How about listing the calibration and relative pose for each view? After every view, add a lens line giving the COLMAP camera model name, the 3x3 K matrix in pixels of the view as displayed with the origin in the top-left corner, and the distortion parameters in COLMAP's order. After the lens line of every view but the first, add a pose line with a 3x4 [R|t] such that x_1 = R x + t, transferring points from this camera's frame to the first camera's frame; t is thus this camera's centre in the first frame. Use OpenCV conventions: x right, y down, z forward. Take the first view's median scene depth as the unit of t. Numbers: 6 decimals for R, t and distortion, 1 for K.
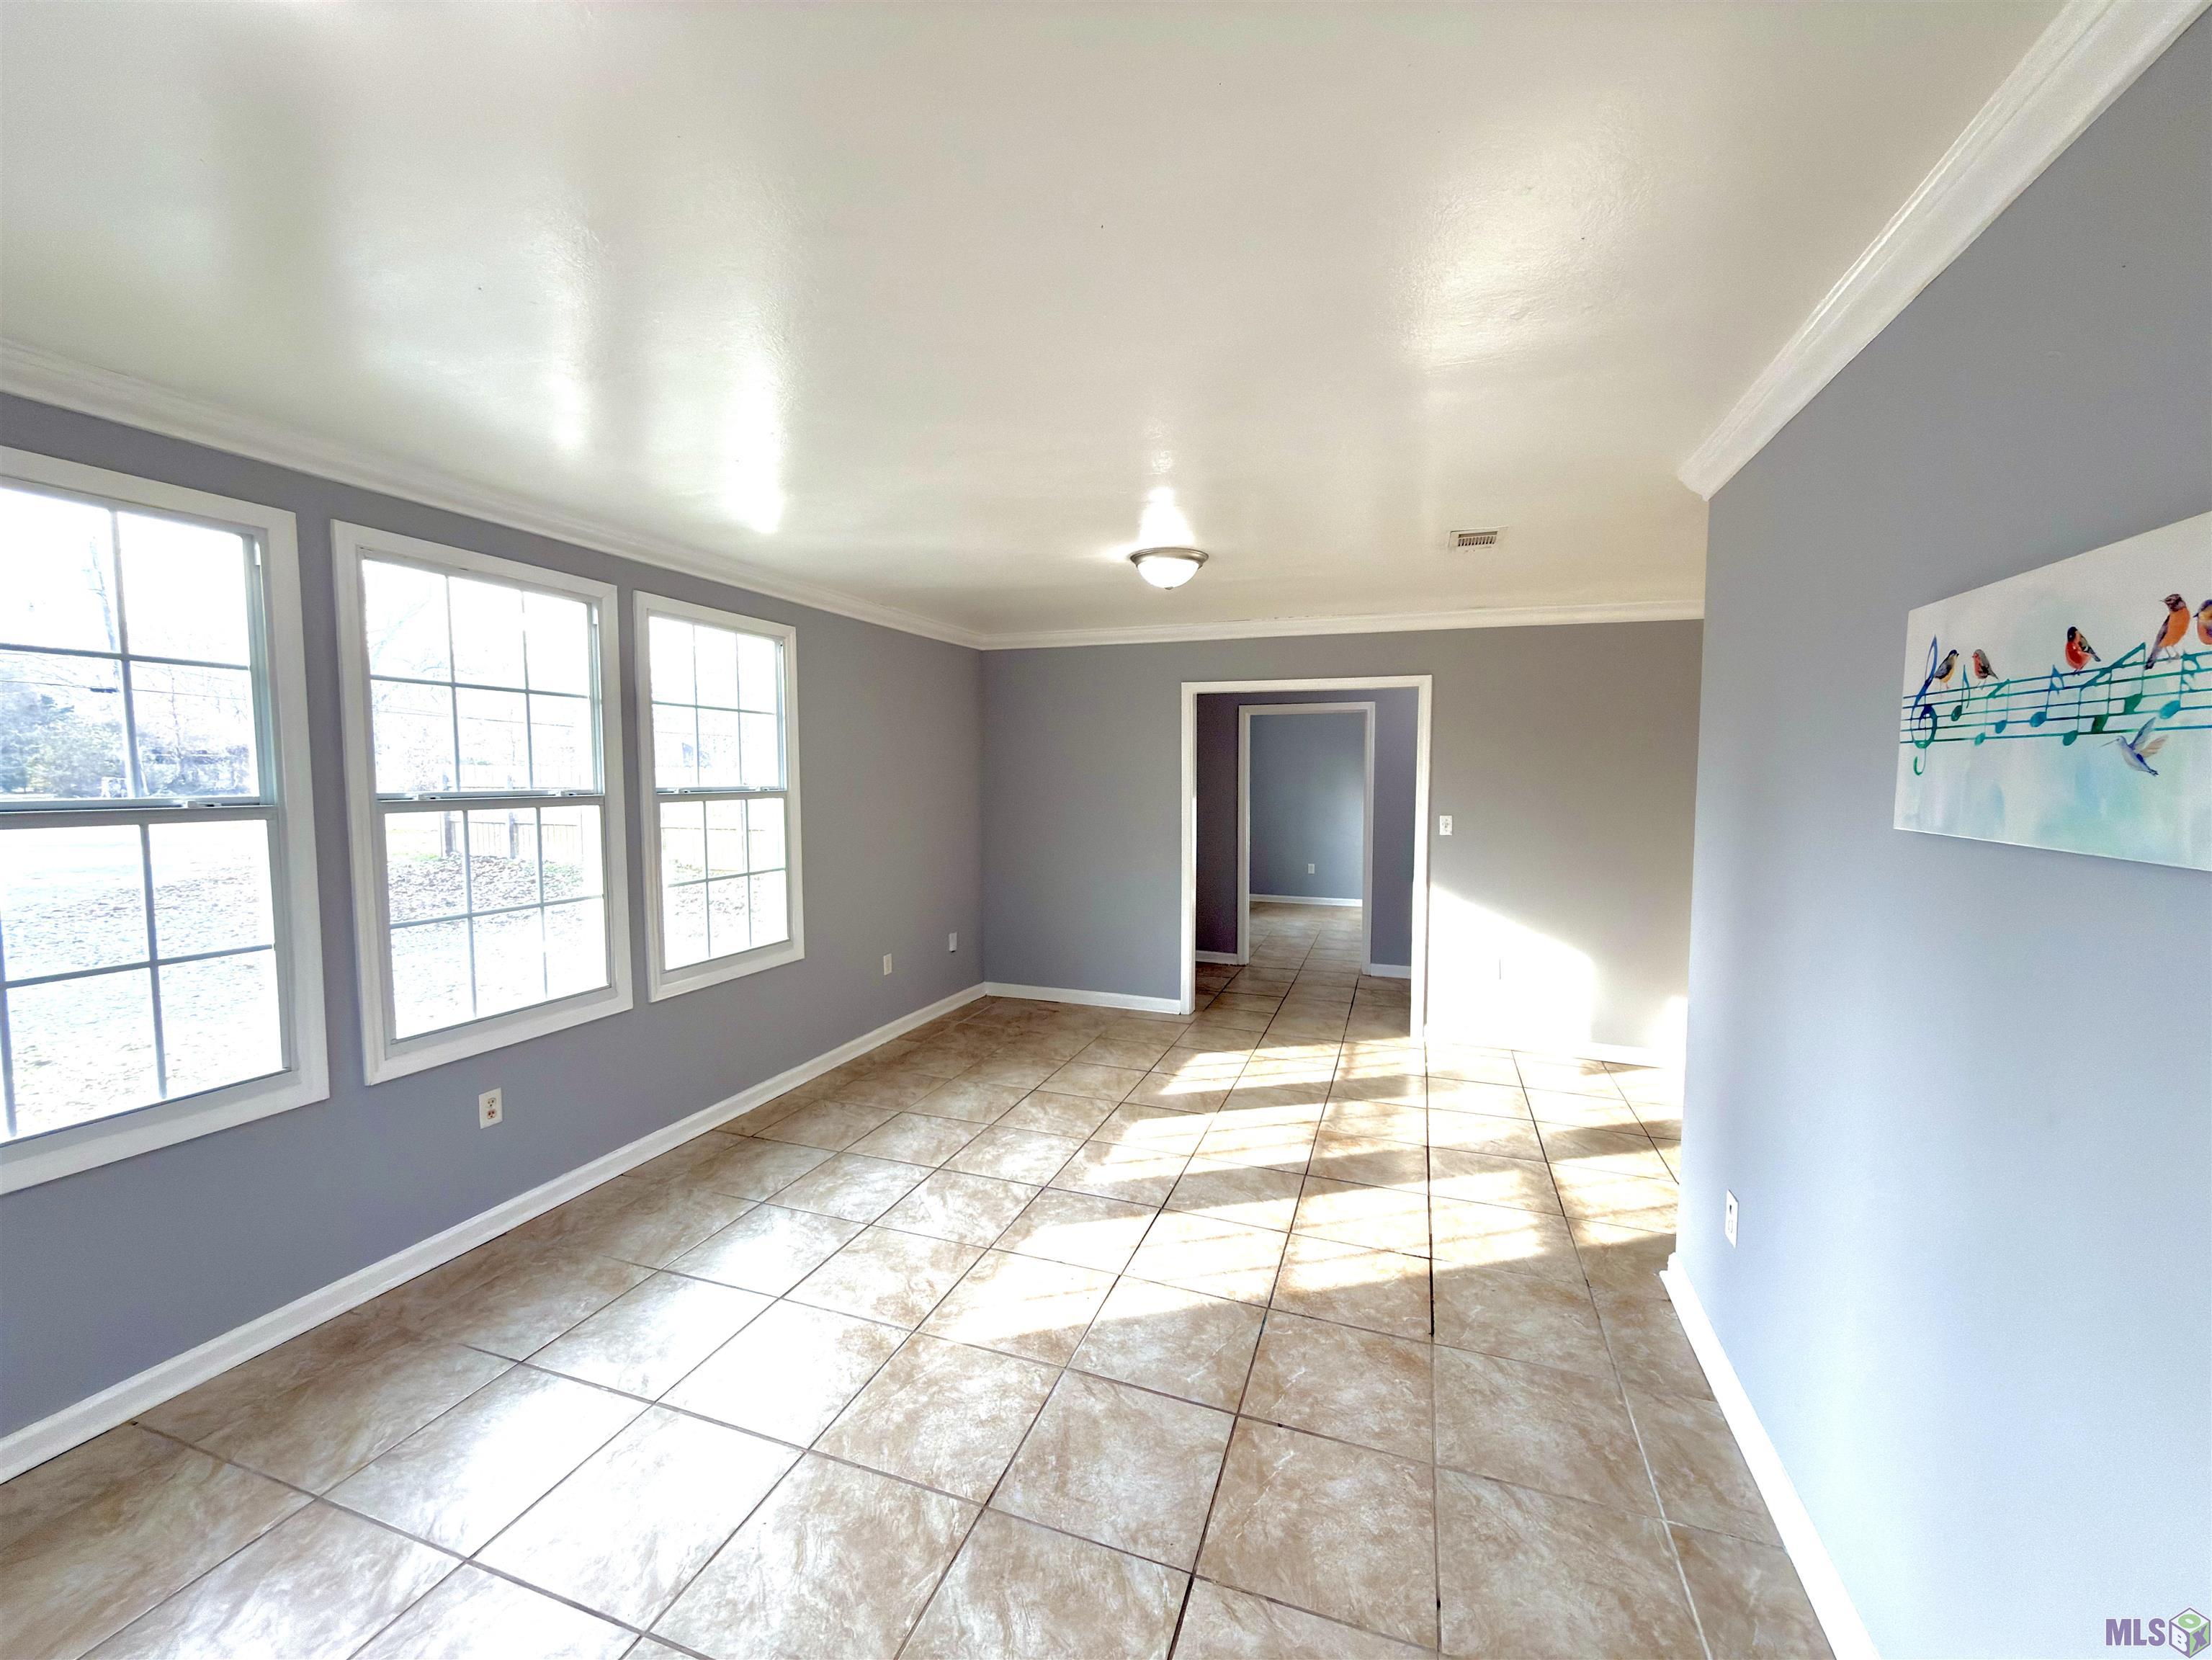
lens RADIAL K [[879.3, 0, 1105.1], [0, 879.3, 829.9], [0, 0, 1]] dist [0.001609, 0.000454]
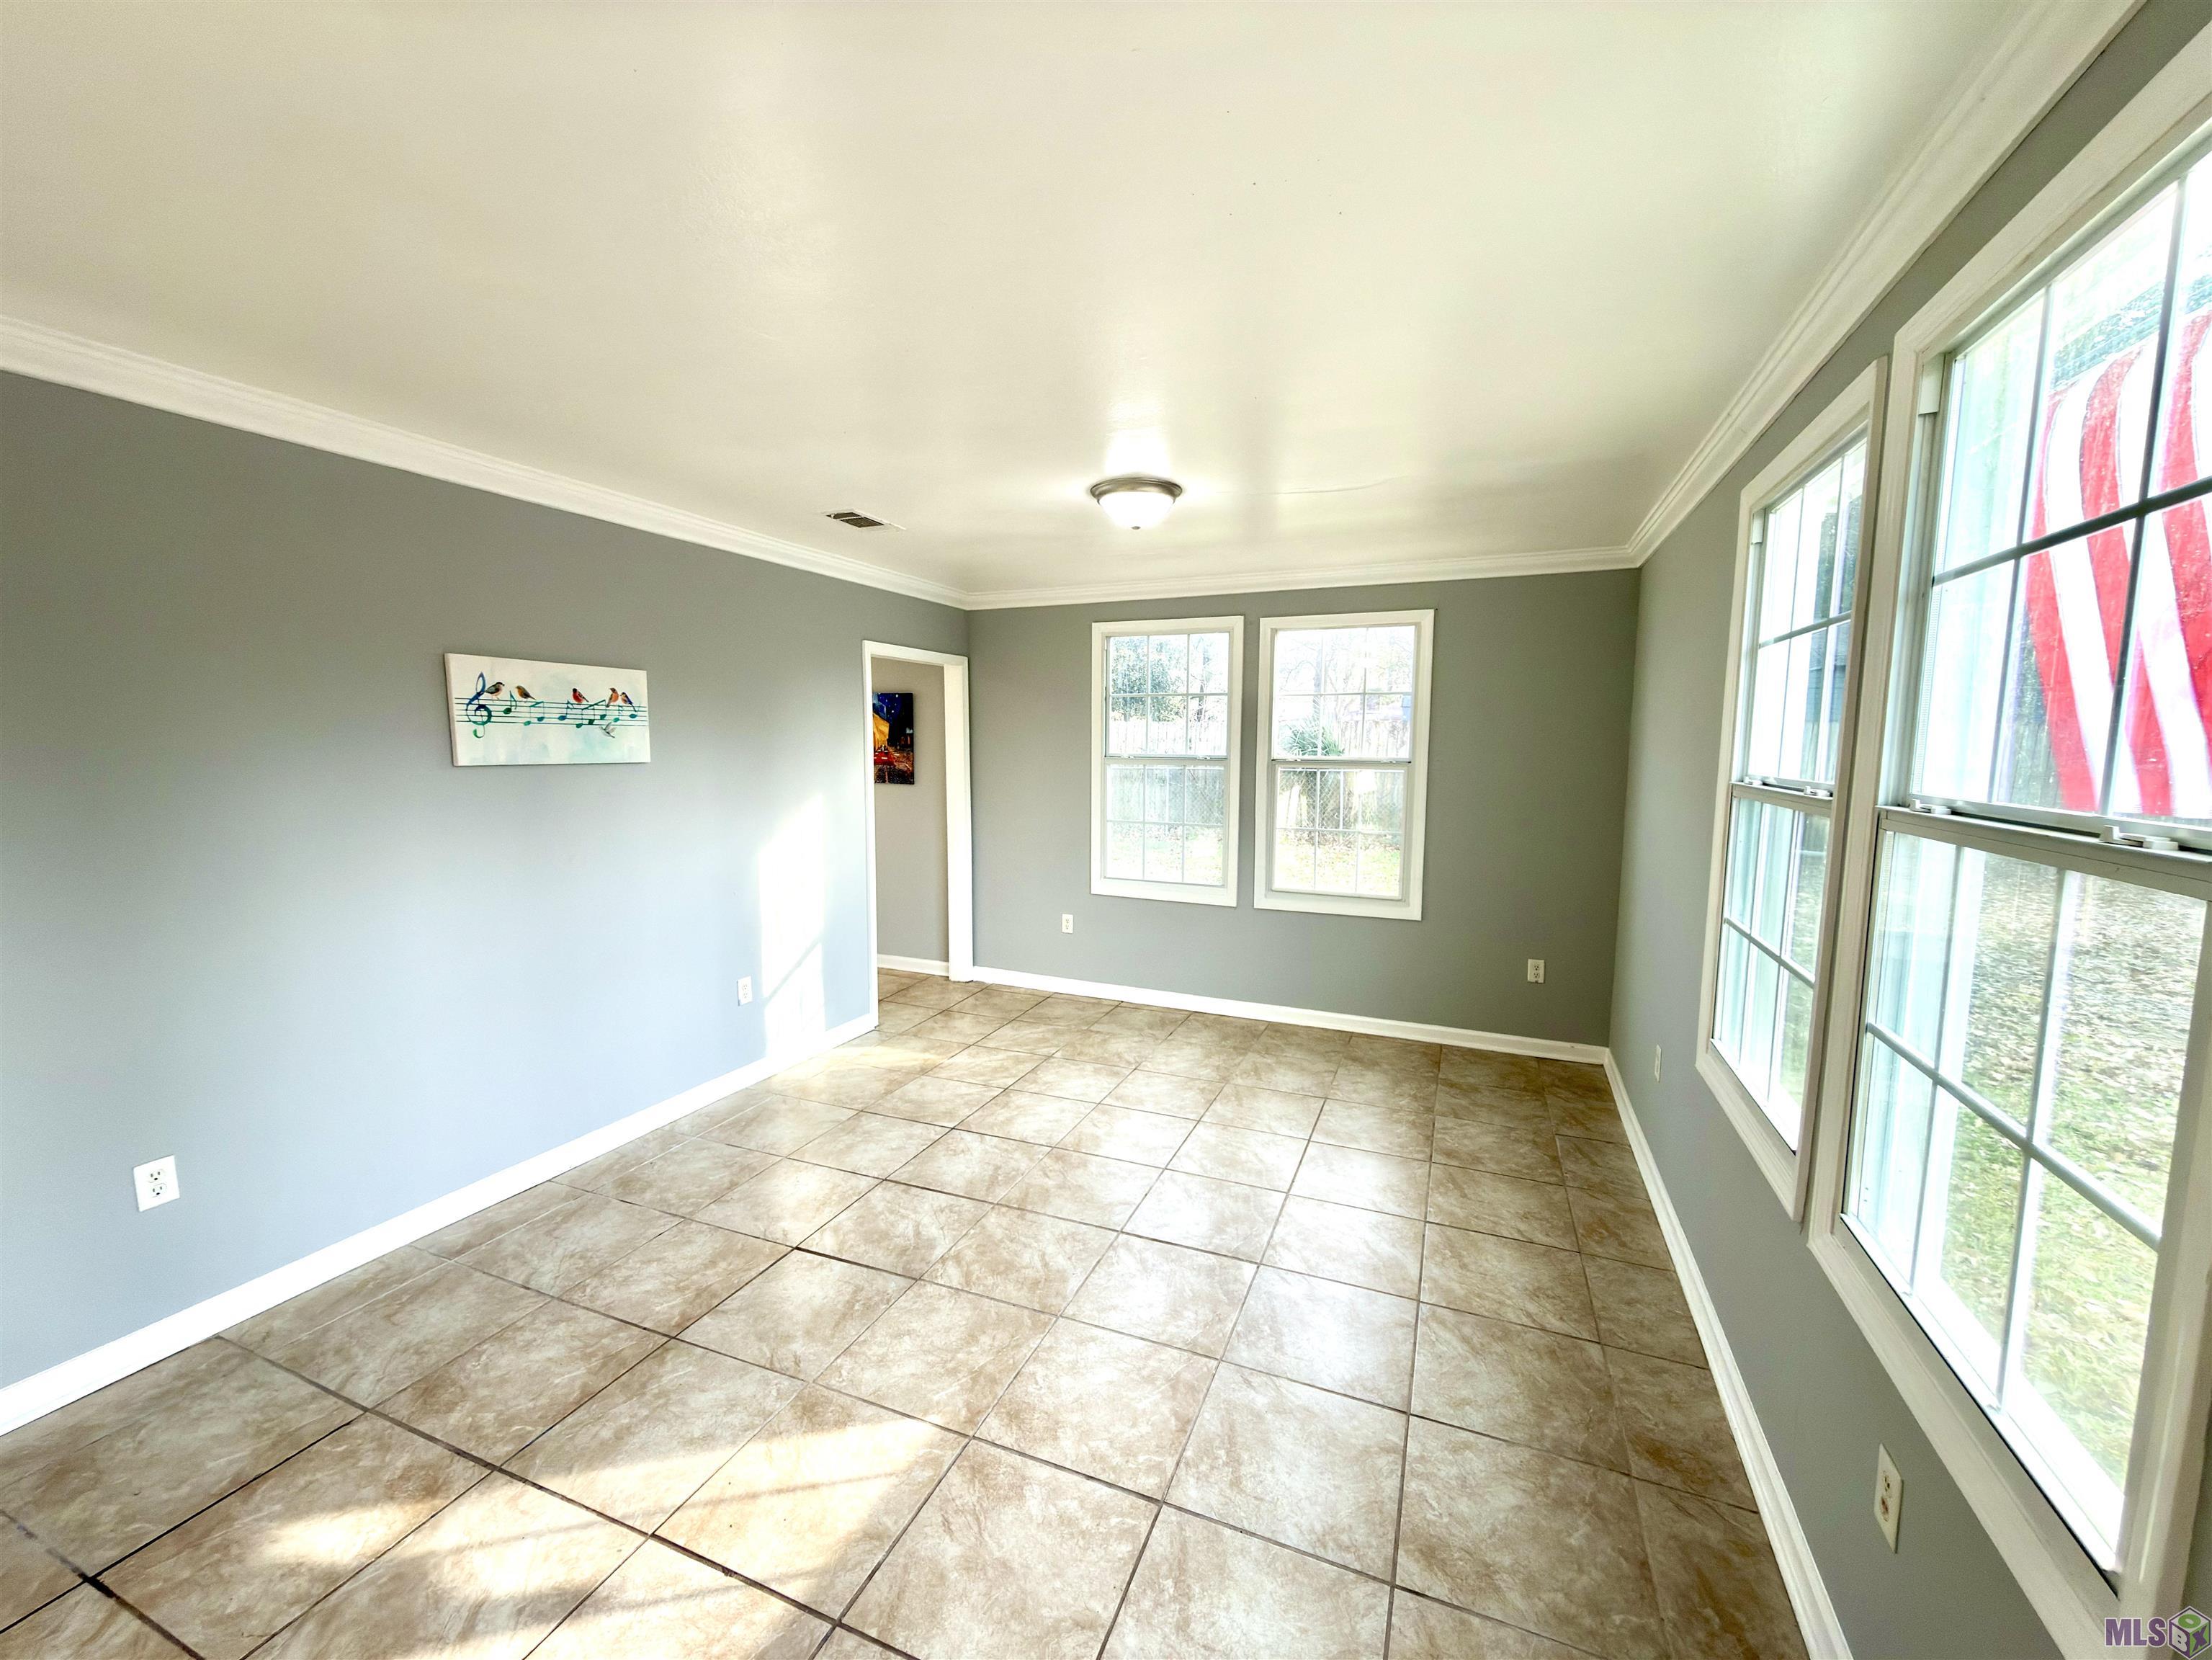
lens RADIAL K [[879.3, 0, 1104.3], [0, 879.3, 829.7], [0, 0, 1]] dist [0.001609, 0.000454]
pose [[-0.998418, -0.014837, 0.054237, -0.452464], [-0.005429, 0.985489, 0.169655, -0.142796], [-0.055967, 0.169092, -0.984010, 2.045035]]
